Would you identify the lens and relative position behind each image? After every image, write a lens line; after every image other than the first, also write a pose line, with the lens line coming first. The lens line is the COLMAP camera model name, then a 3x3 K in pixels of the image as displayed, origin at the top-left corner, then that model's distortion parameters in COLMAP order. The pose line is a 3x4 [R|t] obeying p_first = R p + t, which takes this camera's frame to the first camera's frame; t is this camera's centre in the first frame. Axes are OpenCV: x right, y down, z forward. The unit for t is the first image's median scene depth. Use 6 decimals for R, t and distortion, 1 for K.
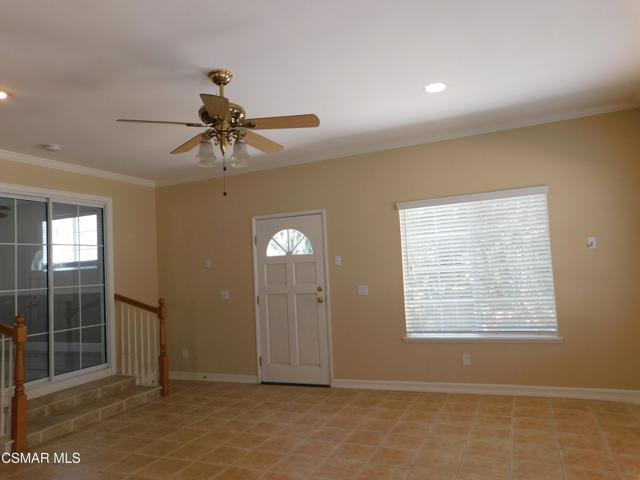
lens RADIAL K [[471.2, 0, 317.5], [0, 471.2, 236.8], [0, 0, 1]] dist [-0.010281, 0.040928]
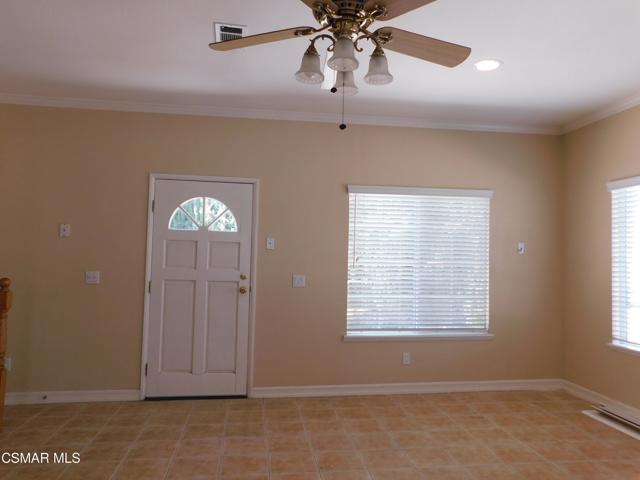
lens RADIAL K [[471.2, 0, 321.0], [0, 471.2, 239.1], [0, 0, 1]] dist [-0.010281, 0.040928]
pose [[0.844097, 0.096631, 0.527412, -0.354568], [-0.104946, 0.994376, -0.014227, 0.050963], [-0.525820, -0.043341, 0.849491, 0.284067]]
